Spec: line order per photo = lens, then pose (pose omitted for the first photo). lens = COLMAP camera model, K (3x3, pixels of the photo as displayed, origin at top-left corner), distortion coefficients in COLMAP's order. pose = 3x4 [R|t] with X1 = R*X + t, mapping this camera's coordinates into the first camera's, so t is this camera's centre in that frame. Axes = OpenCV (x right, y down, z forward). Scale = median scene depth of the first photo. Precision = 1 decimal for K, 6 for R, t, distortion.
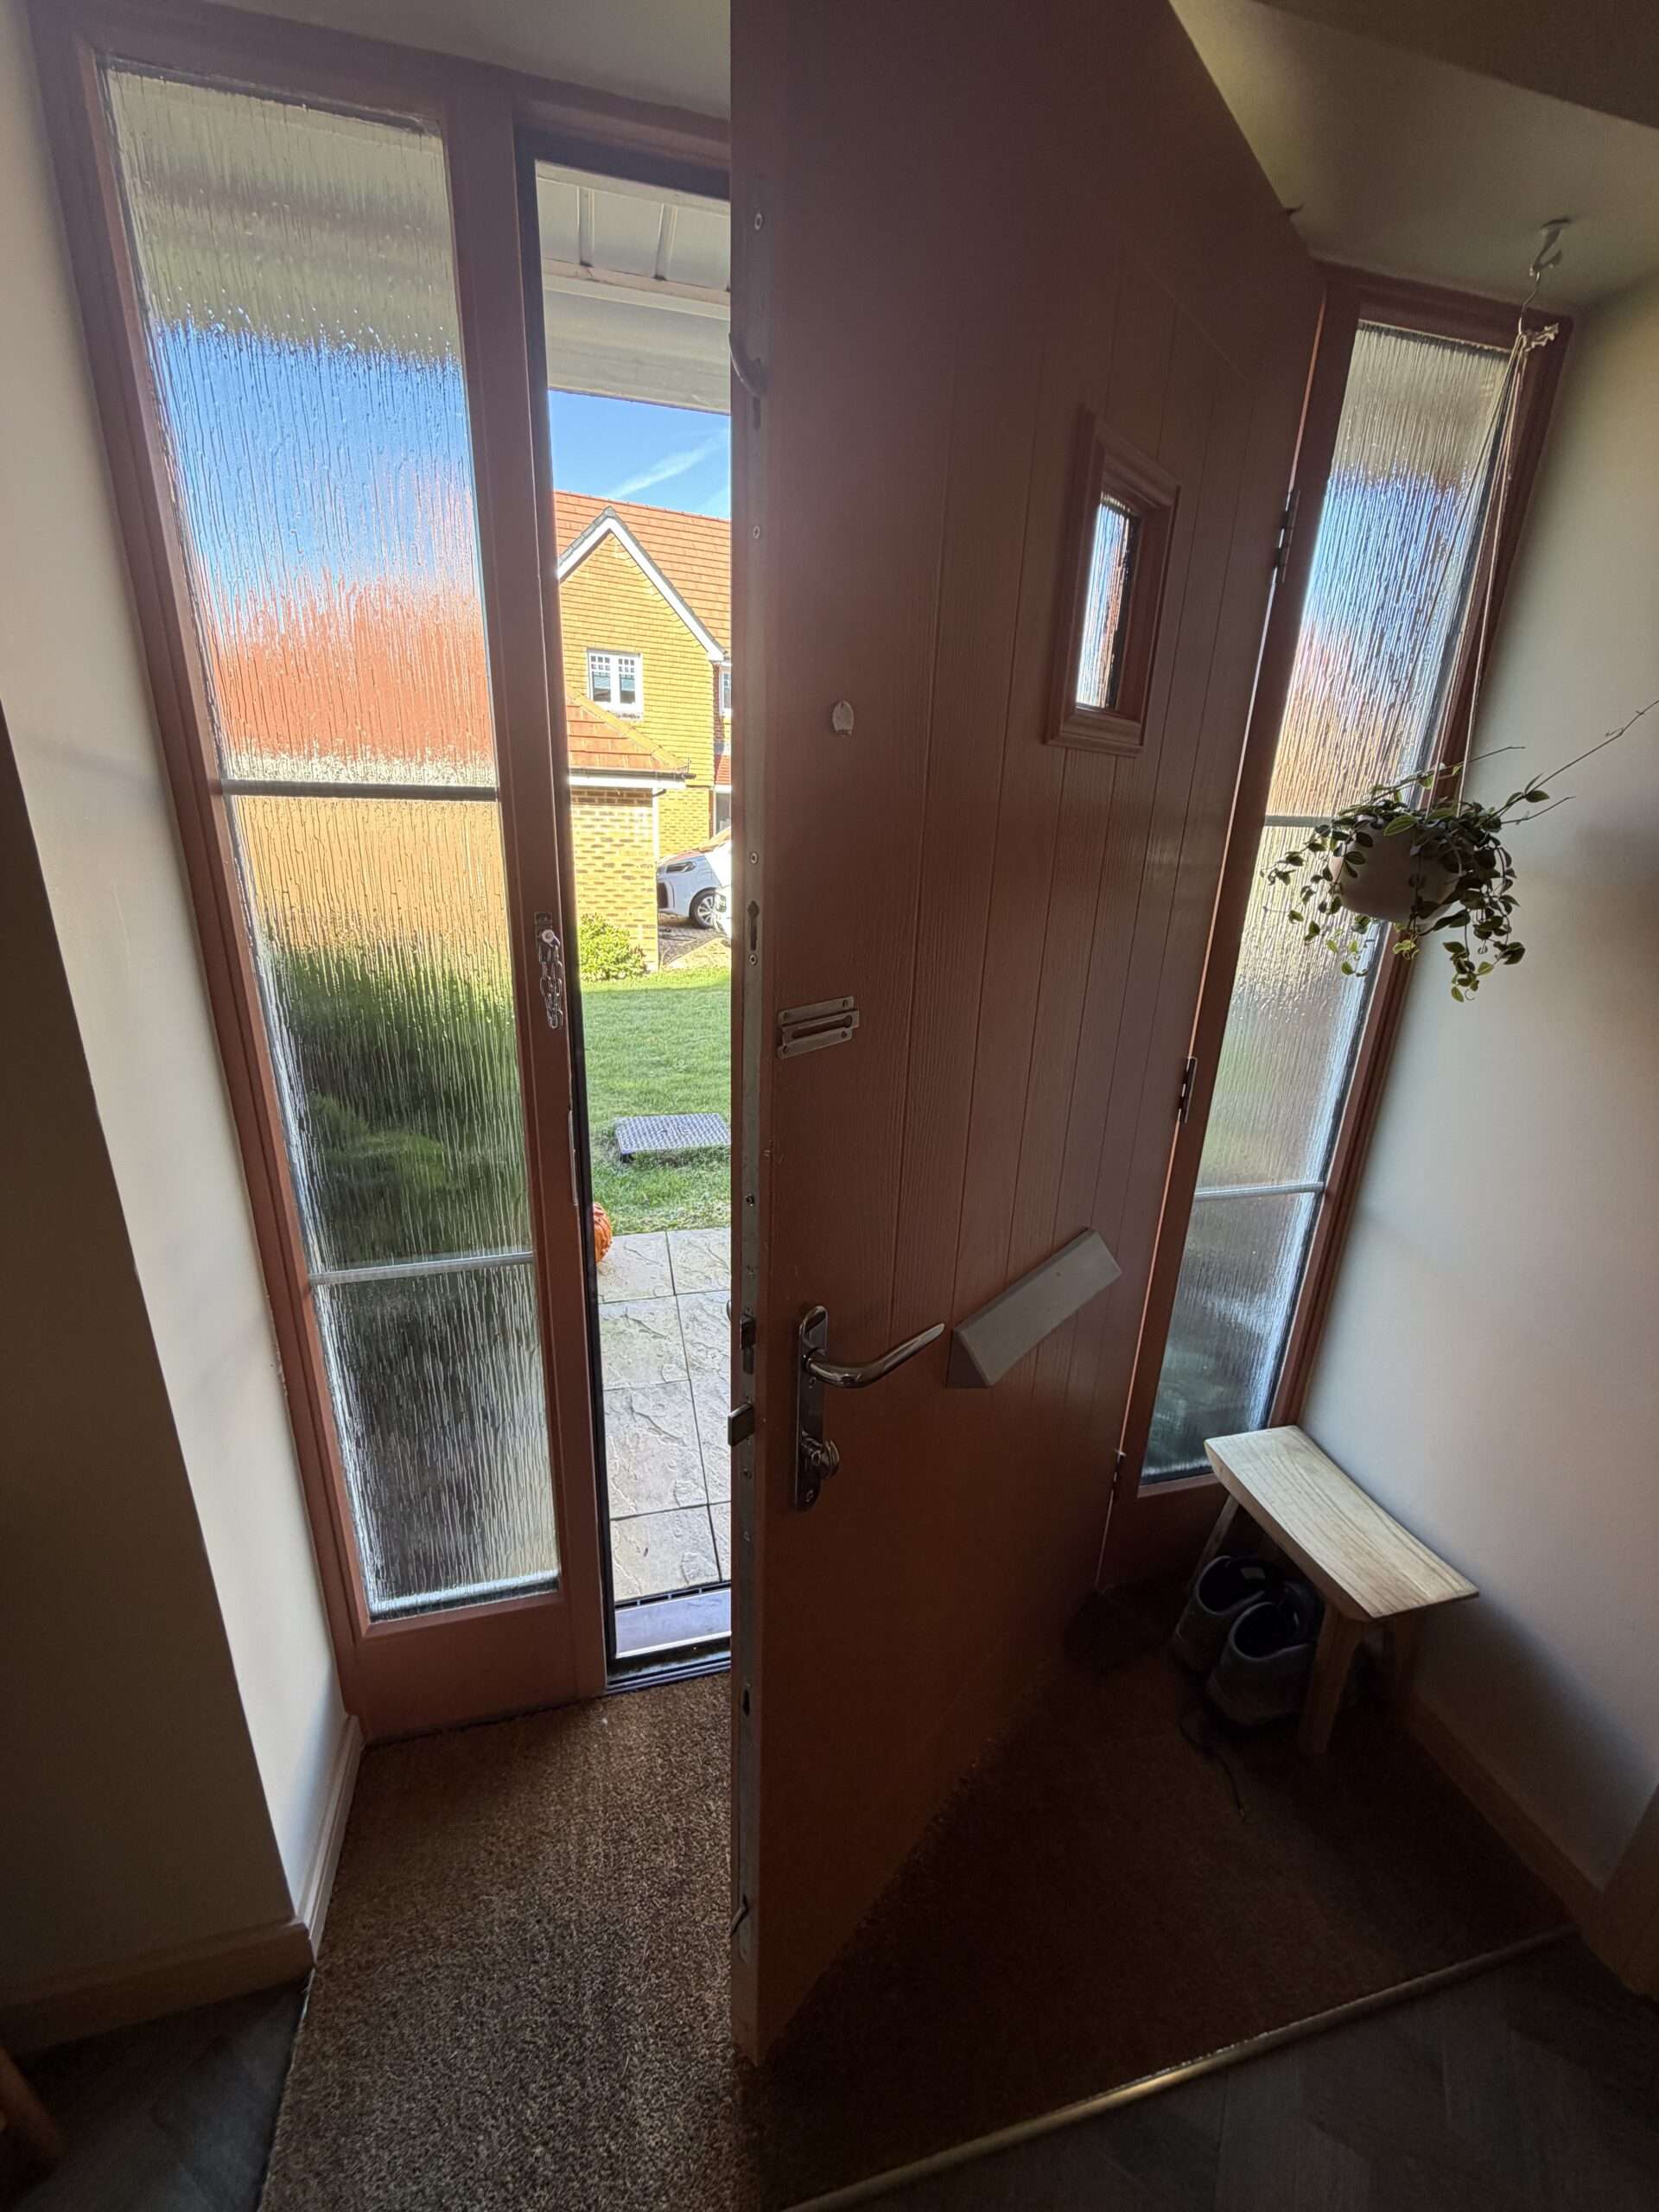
lens RADIAL K [[893.2, 0, 829.5], [0, 893.2, 1106.0], [0, 0, 1]] dist [0.009535, 0.000099]
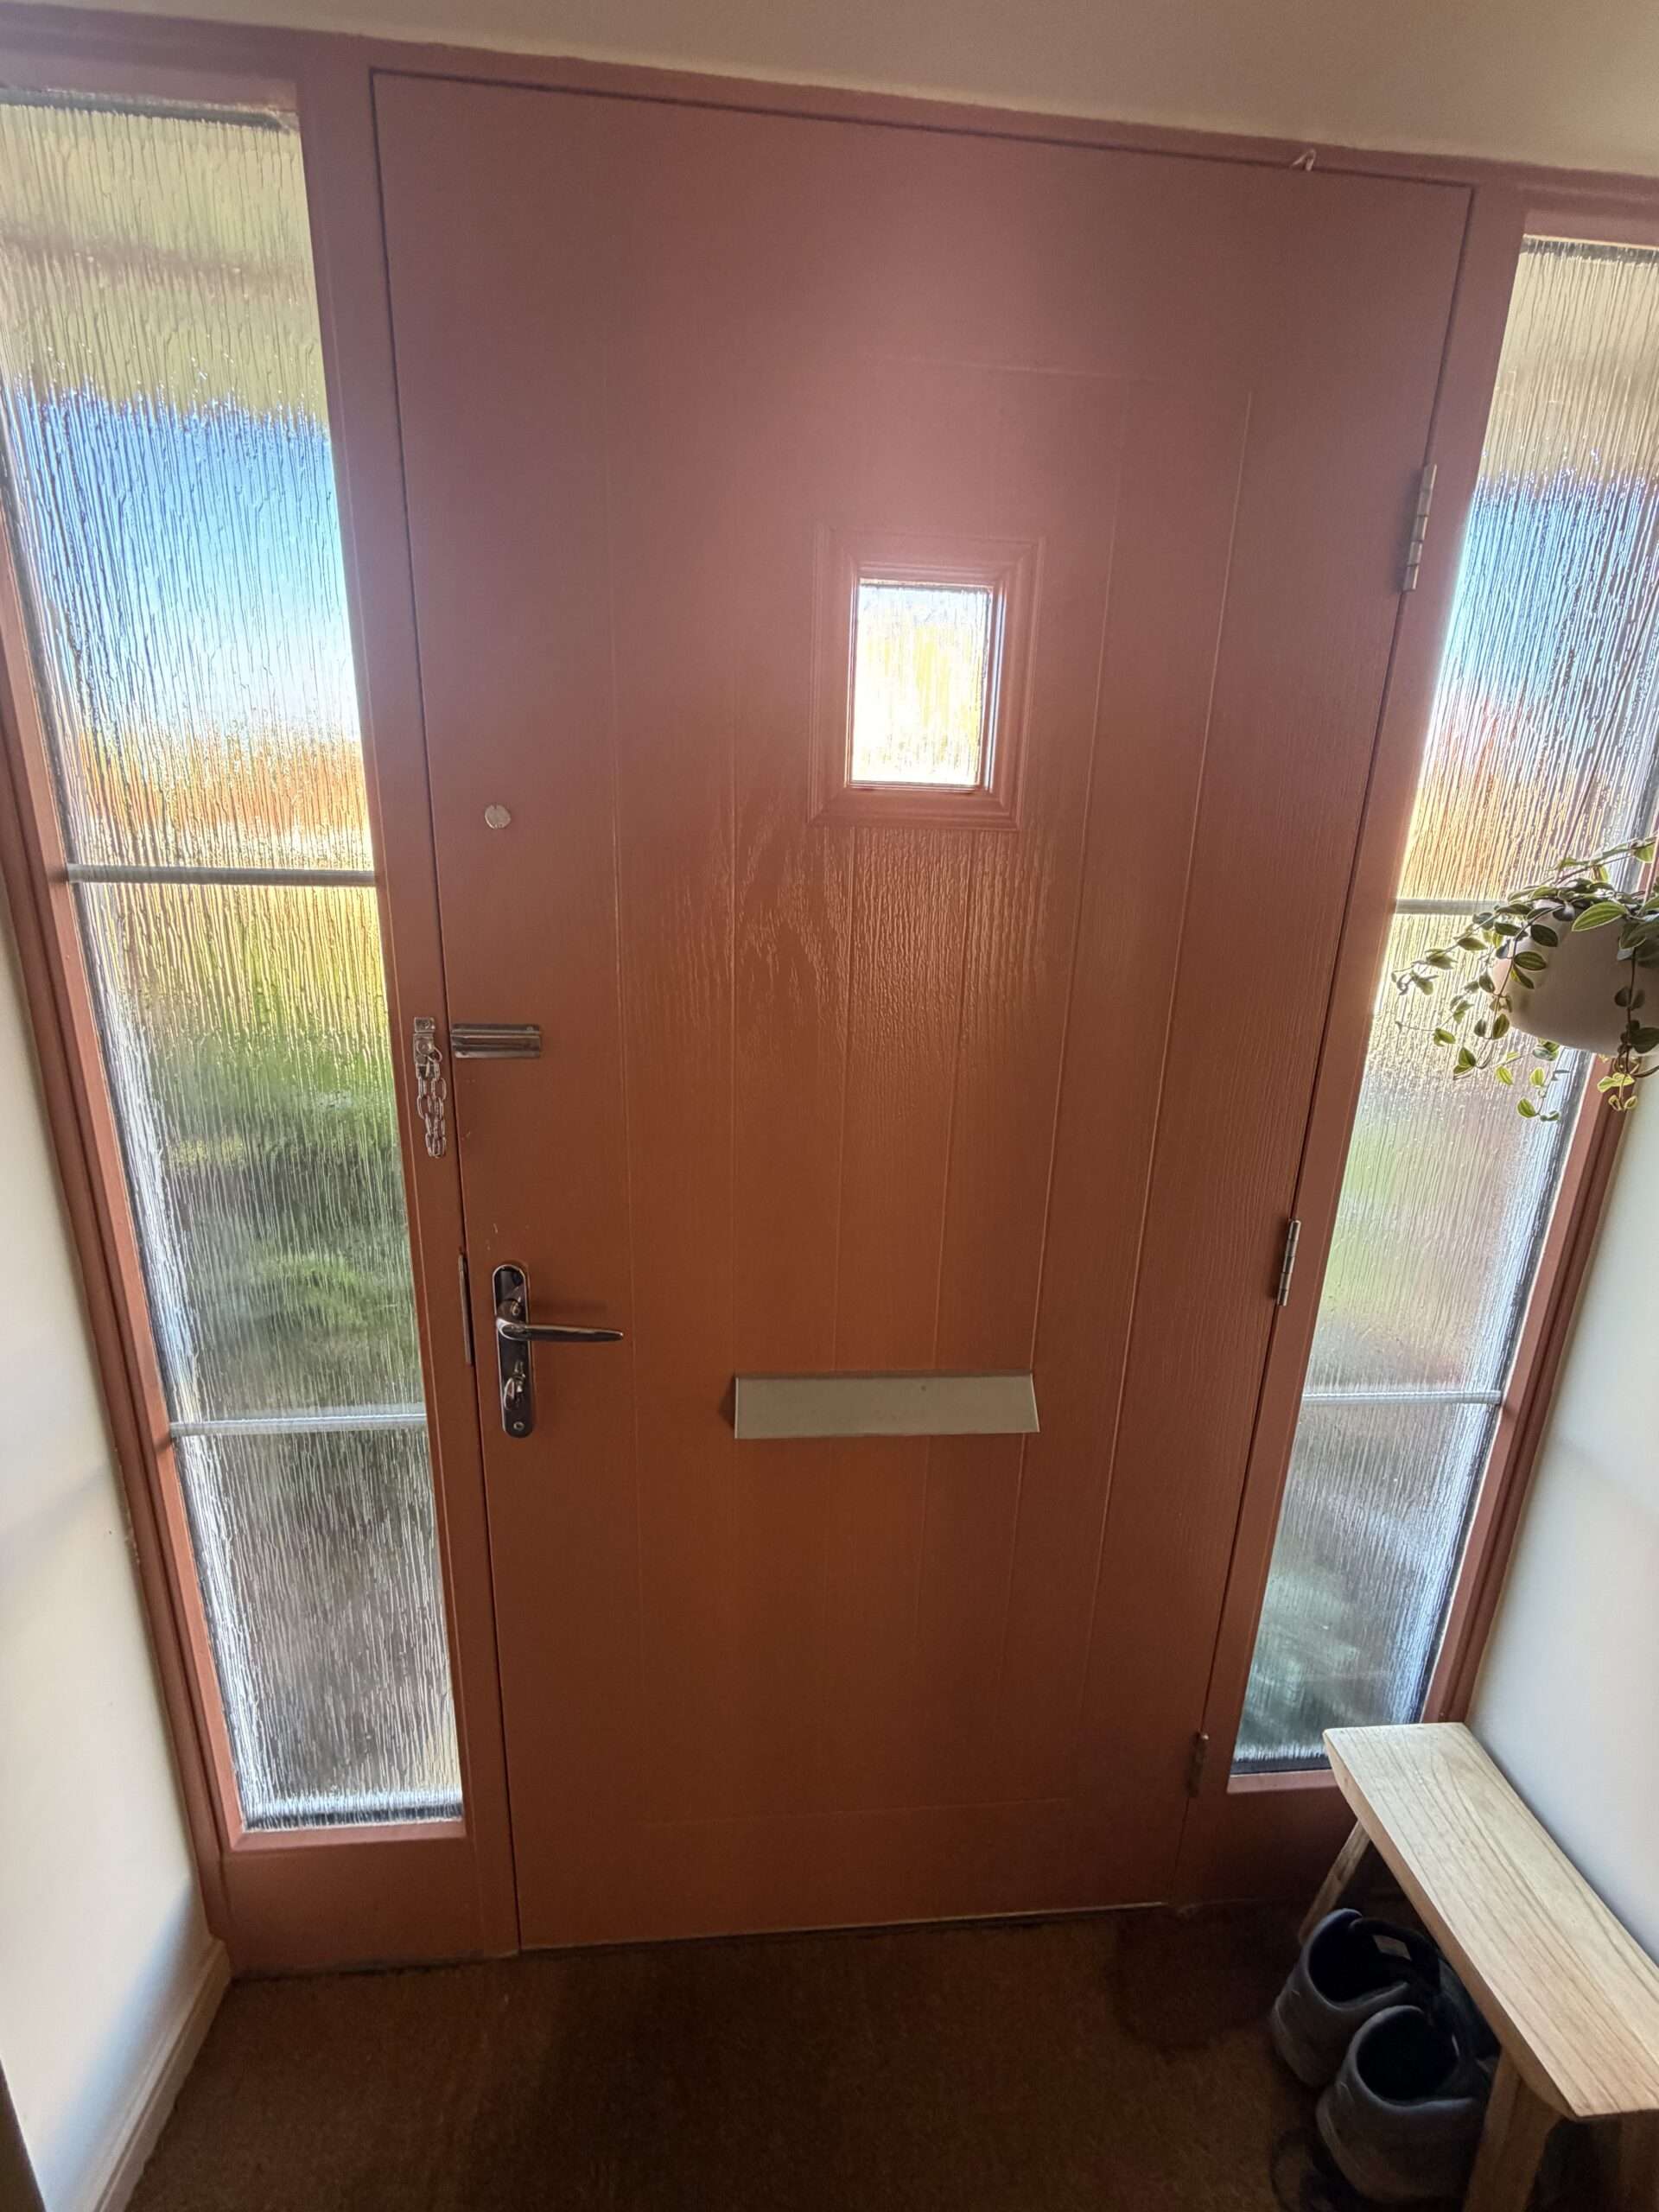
lens RADIAL K [[883.6, 0, 829.5], [0, 883.6, 1106.0], [0, 0, 1]] dist [0.002669, 0.000861]
pose [[0.983956, 0.038429, -0.174222, 0.160498], [-0.052014, 0.995894, -0.074088, -0.078036], [0.170660, 0.081962, 0.981915, 0.221659]]
